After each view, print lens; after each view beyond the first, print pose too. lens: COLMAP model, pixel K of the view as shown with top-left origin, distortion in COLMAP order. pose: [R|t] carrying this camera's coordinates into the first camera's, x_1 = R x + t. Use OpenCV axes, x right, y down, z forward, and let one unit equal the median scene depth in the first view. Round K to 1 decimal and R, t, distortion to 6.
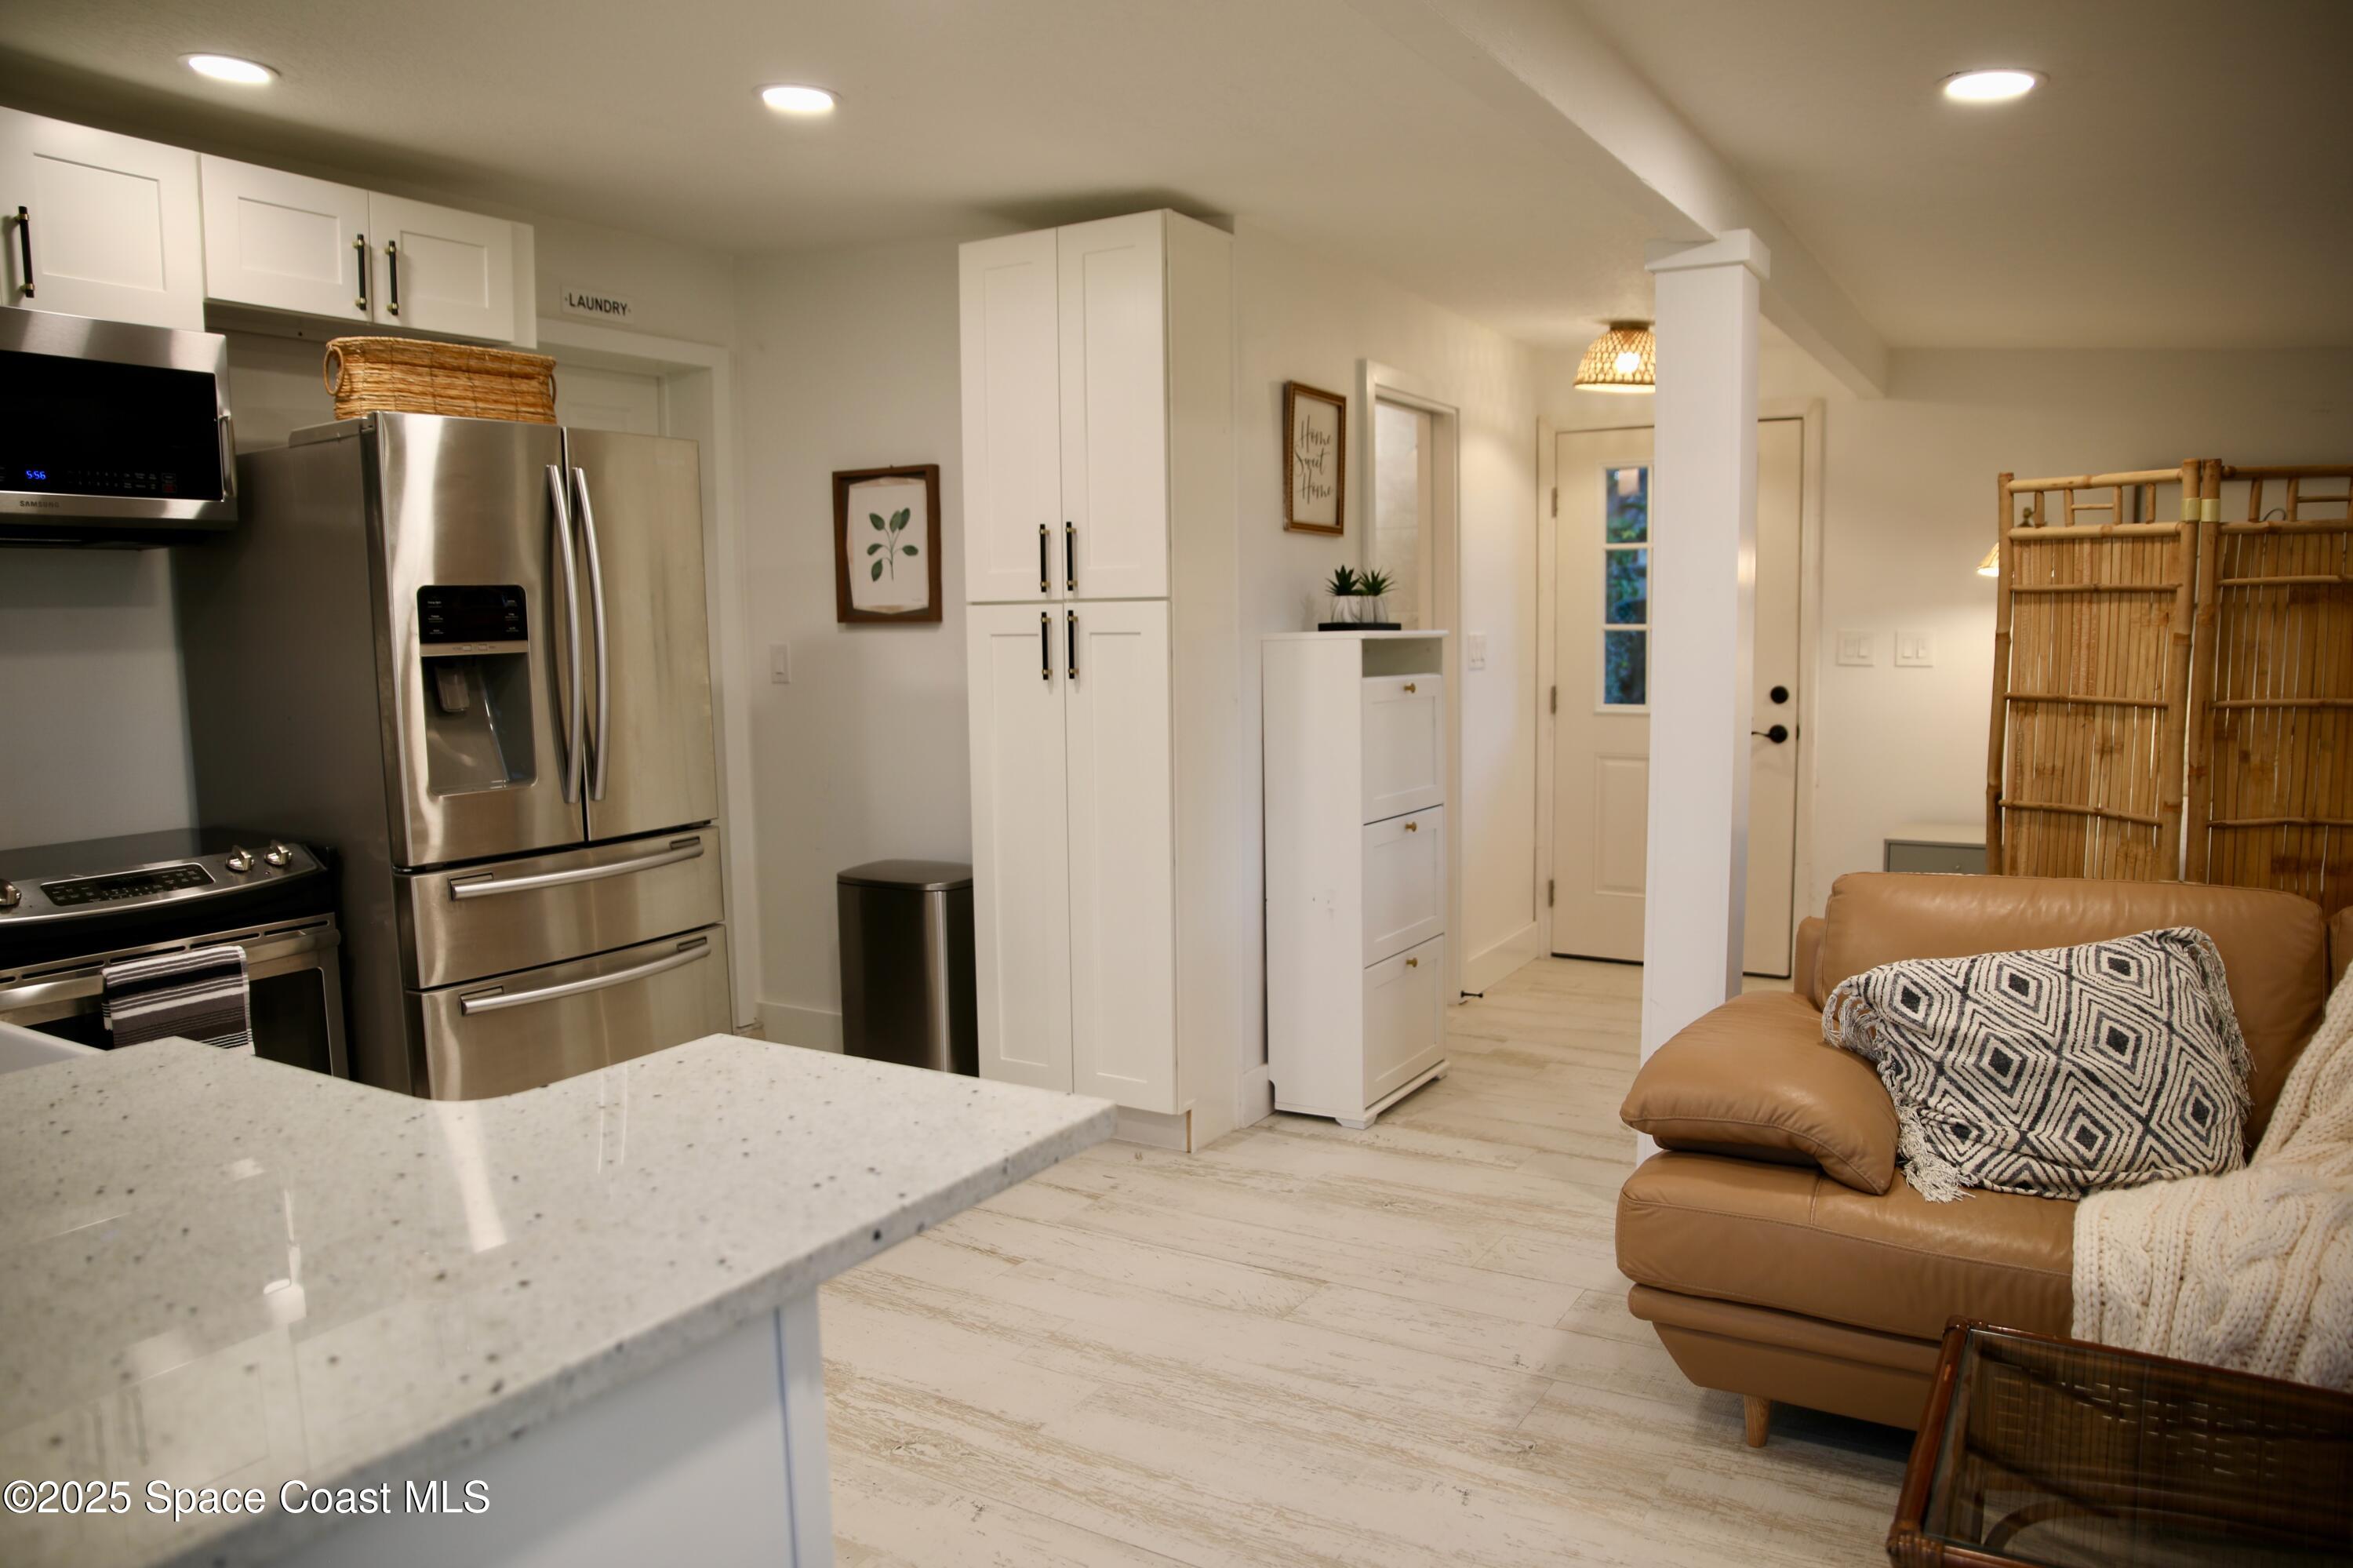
lens RADIAL K [[1640.7, 0, 1155.1], [0, 1640.7, 791.3], [0, 0, 1]] dist [-0.123239, 0.079397]
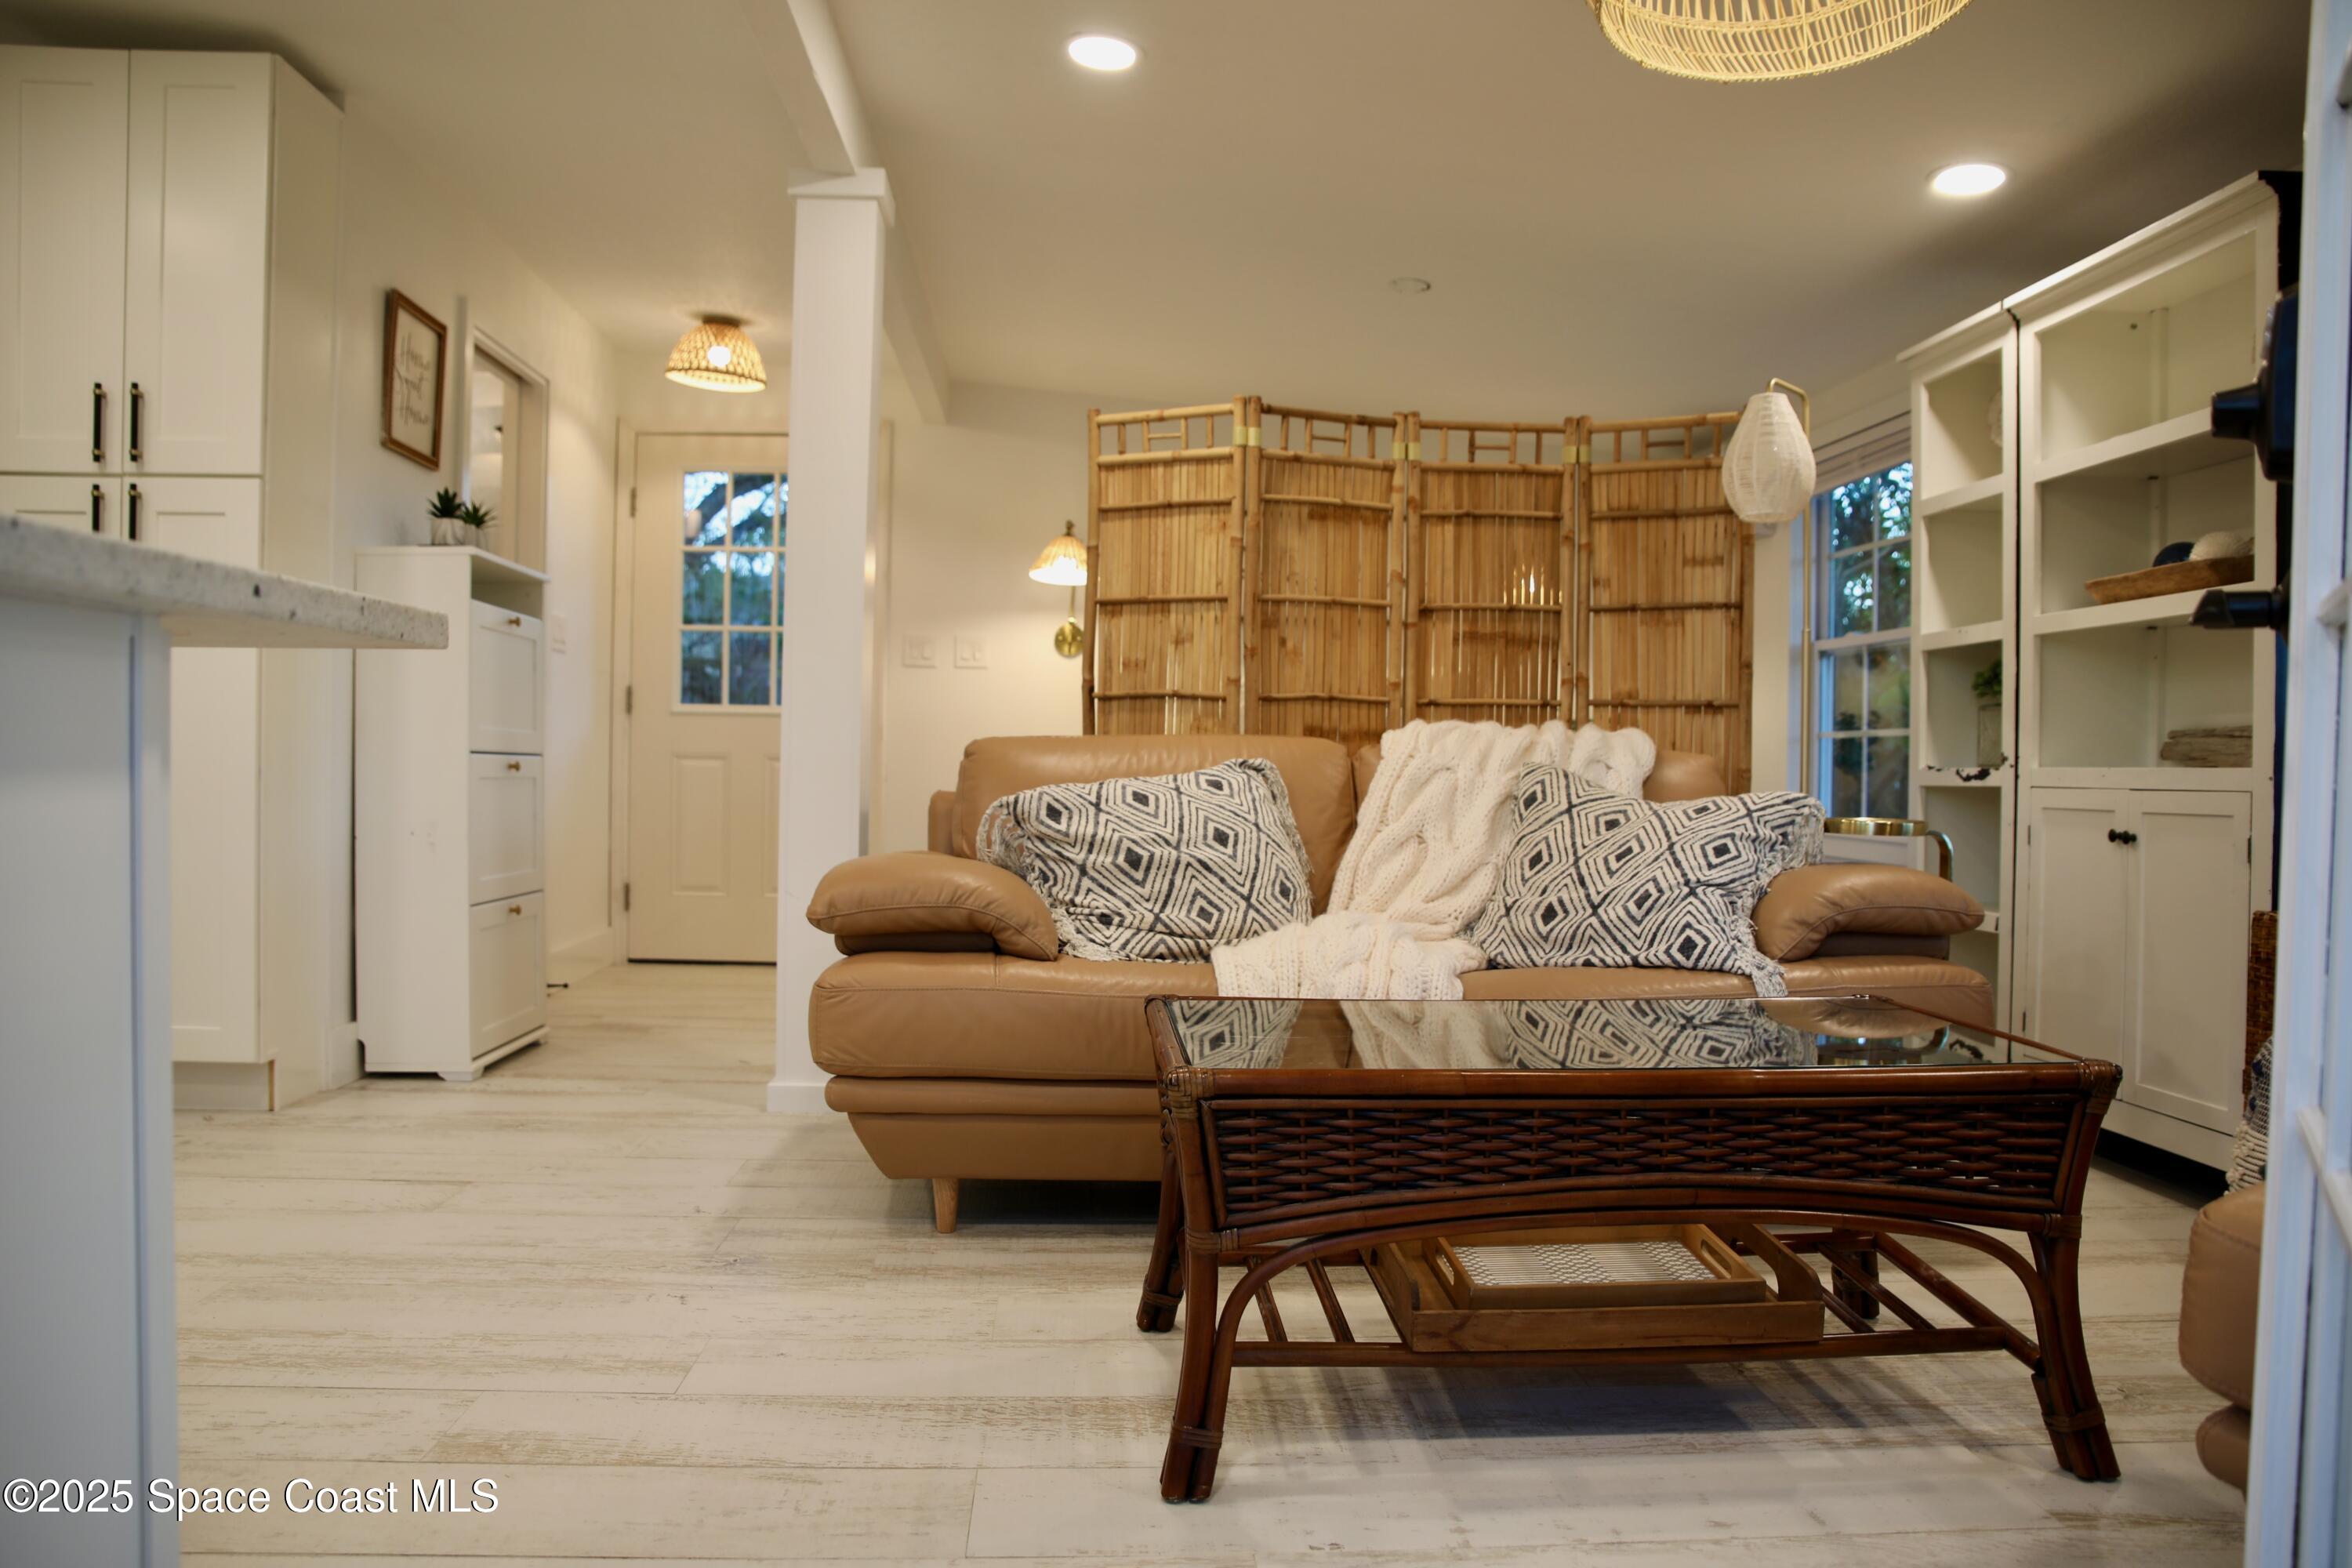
lens RADIAL K [[1639.9, 0, 1173.8], [0, 1639.9, 769.4], [0, 0, 1]] dist [-0.123239, 0.079397]
pose [[0.821953, 0.020529, 0.569185, -0.092254], [0.033085, 0.995942, -0.083698, 0.170583], [-0.568594, 0.087627, 0.817938, 0.017710]]
